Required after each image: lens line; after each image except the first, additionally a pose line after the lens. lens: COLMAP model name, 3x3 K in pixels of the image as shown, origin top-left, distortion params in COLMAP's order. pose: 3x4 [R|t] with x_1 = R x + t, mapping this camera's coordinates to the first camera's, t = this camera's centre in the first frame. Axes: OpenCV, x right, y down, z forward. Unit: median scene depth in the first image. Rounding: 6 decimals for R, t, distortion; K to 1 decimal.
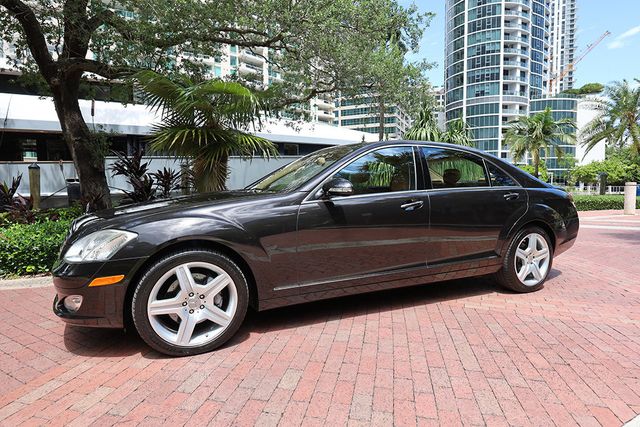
lens RADIAL K [[361.9, 0, 320.0], [0, 361.9, 213.5], [0, 0, 1]] dist [0.012925, -0.002037]
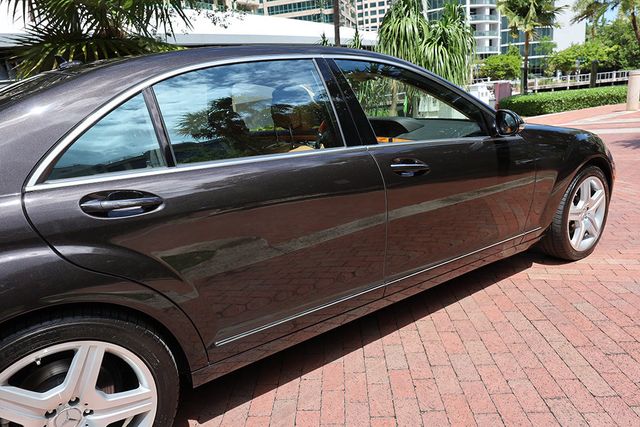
lens RADIAL K [[451.8, 0, 320.0], [0, 451.8, 213.5], [0, 0, 1]] dist [0.012169, -0.001261]
pose [[0.985737, -0.109180, 0.128068, -0.073903], [0.085069, 0.979873, 0.180586, -0.044208], [-0.145207, -0.167116, 0.975186, 0.109439]]
